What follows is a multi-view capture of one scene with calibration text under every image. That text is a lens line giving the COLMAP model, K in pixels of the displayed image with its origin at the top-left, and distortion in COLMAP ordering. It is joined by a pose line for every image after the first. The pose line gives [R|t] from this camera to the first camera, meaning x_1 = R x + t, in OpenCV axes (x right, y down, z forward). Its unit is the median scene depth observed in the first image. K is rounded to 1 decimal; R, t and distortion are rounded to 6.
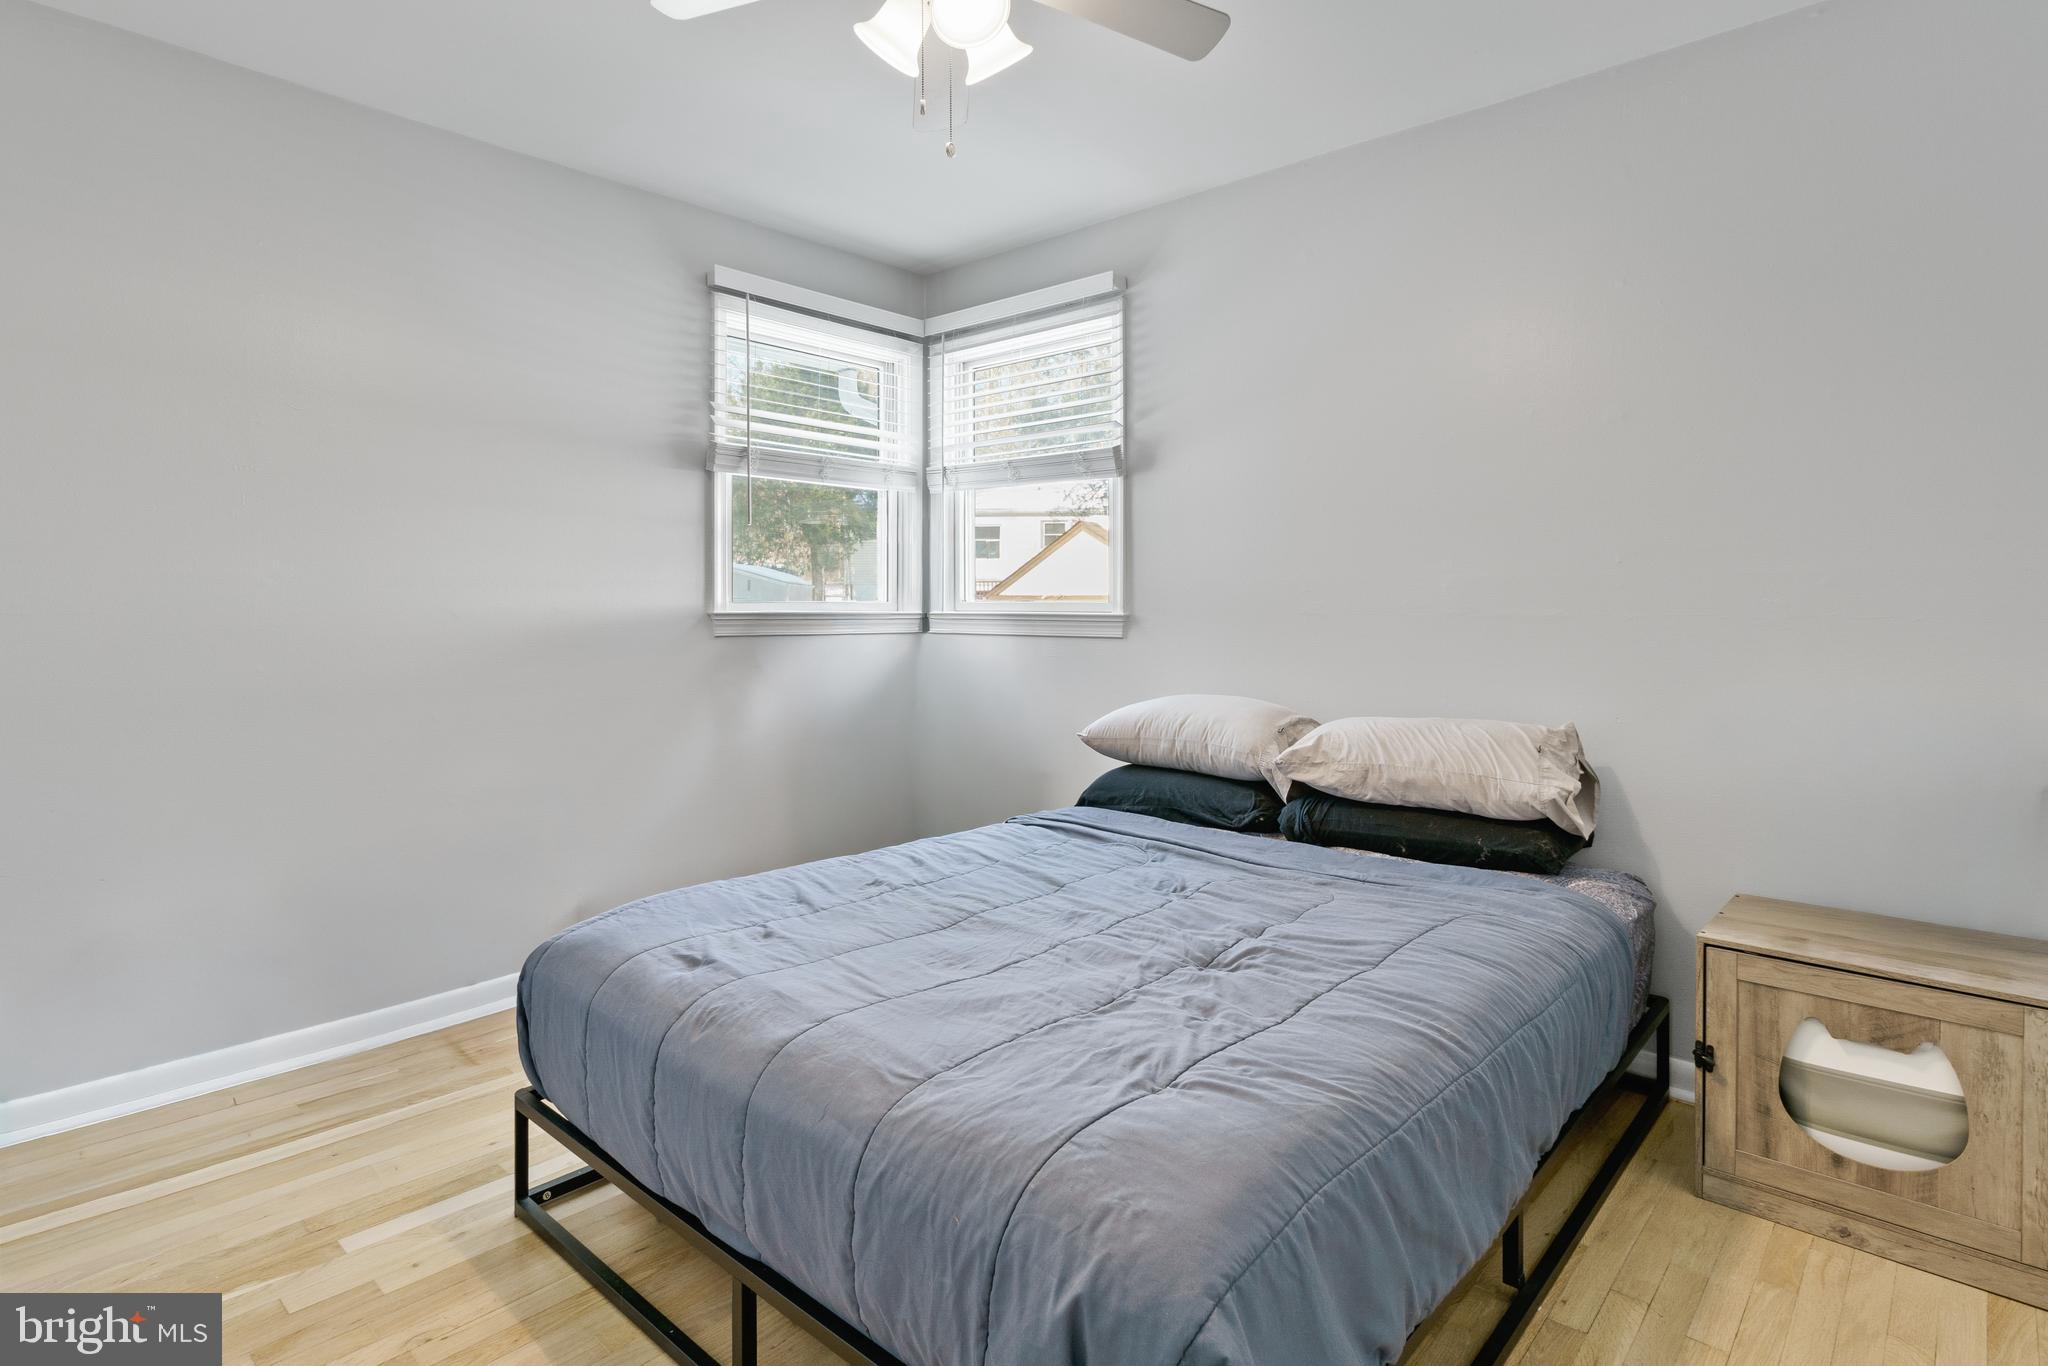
lens RADIAL K [[1059.1, 0, 999.6], [0, 1059.1, 616.5], [0, 0, 1]] dist [0.006258, 0.000819]
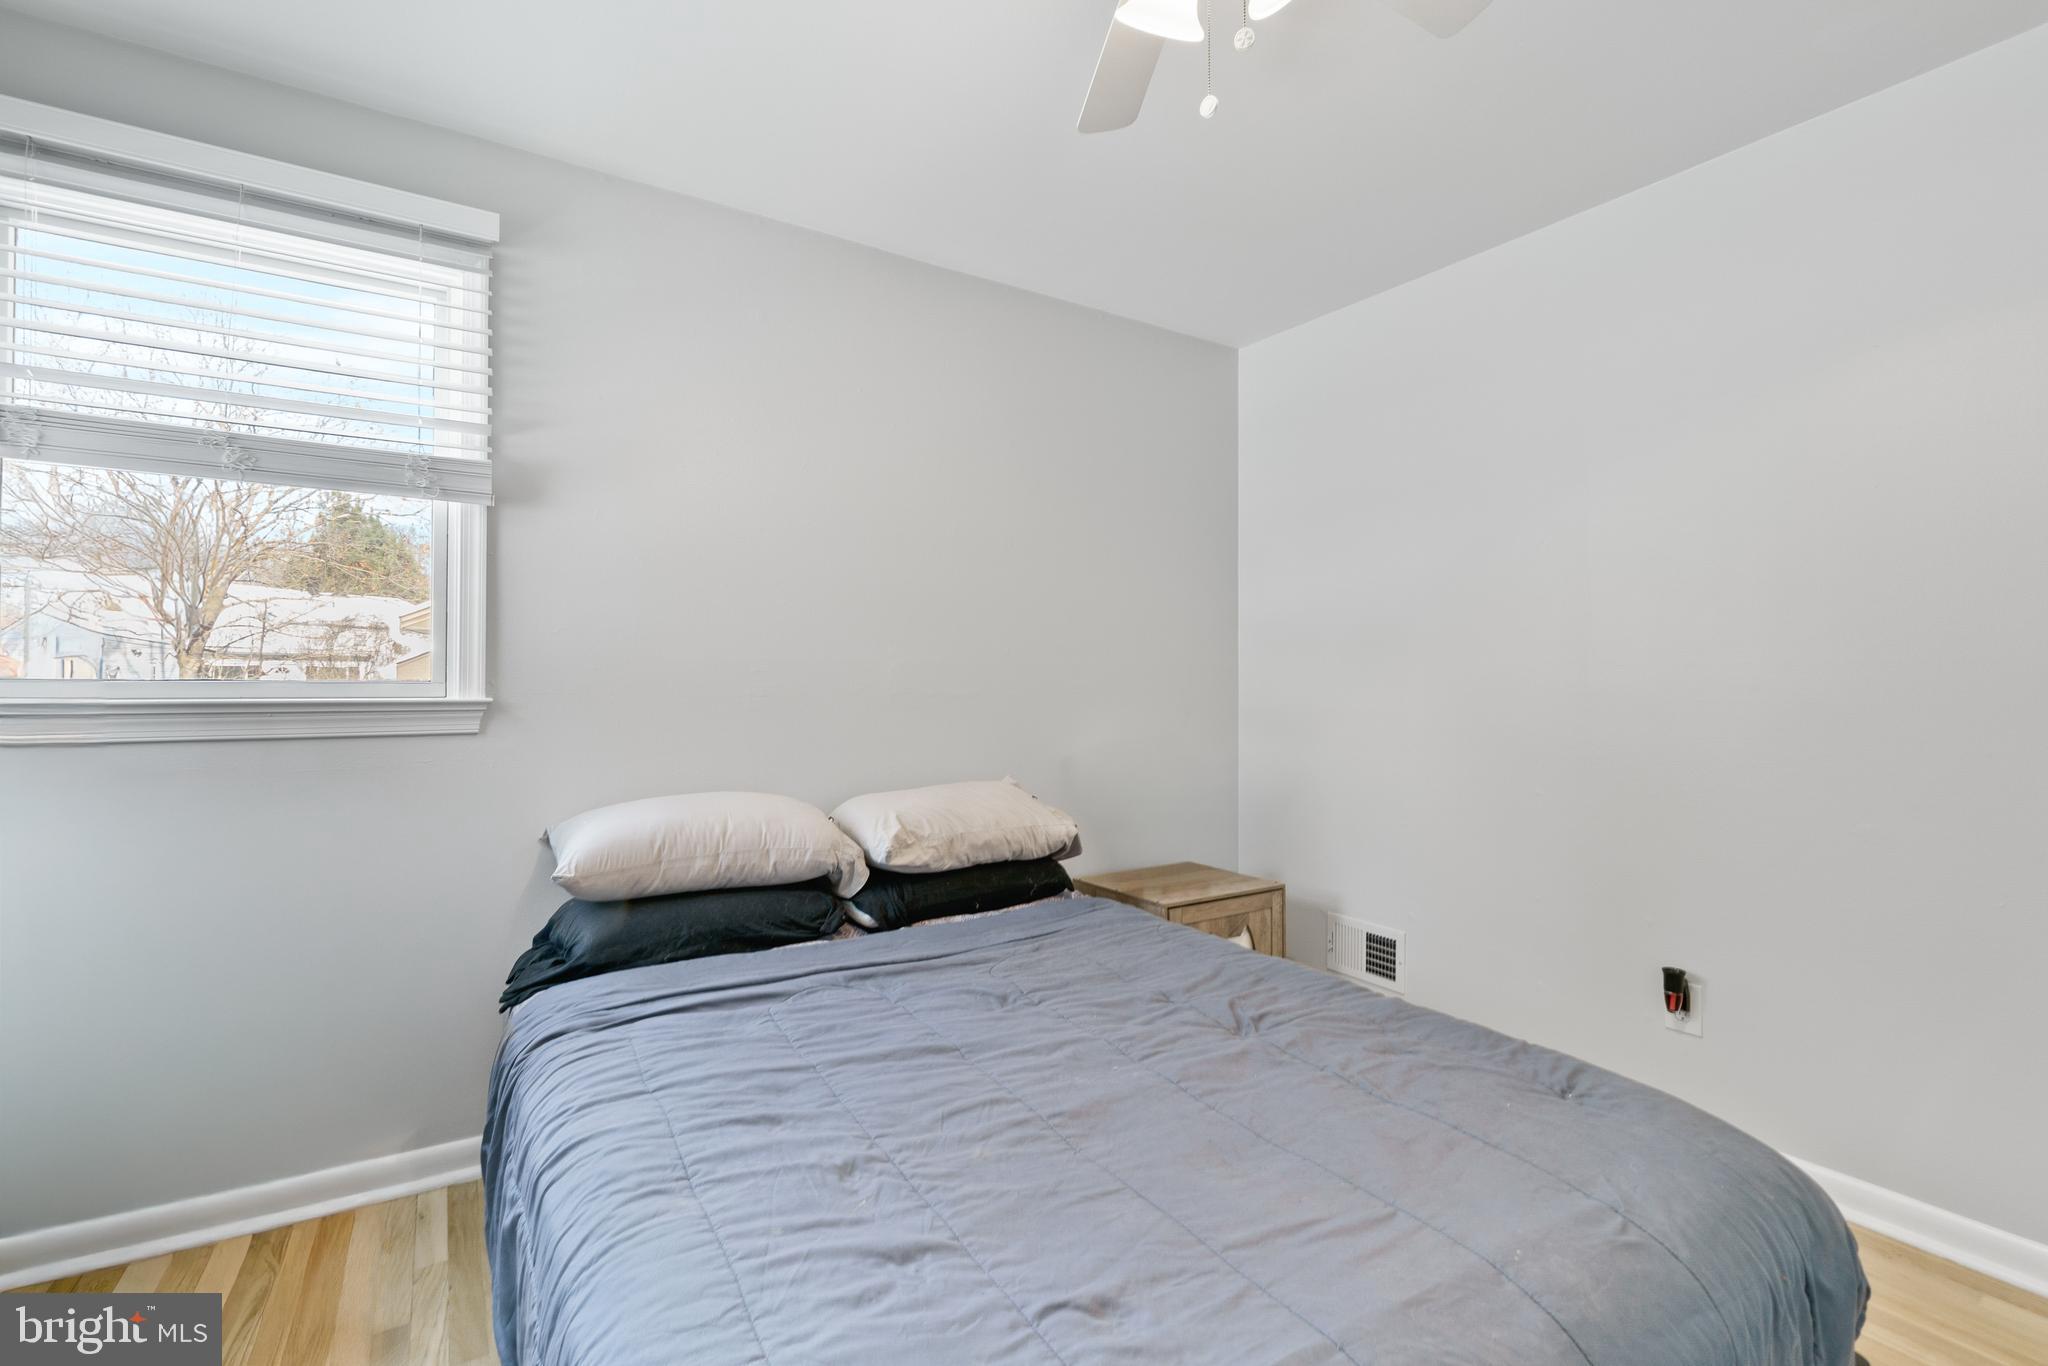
lens RADIAL K [[888.2, 0, 1021.7], [0, 888.2, 675.7], [0, 0, 1]] dist [0.016134, 0.000024]
pose [[0.267340, 0.006357, 0.963581, -0.446964], [0.010793, 0.999896, -0.009591, -0.011383], [-0.963542, 0.012964, 0.267243, 0.611929]]
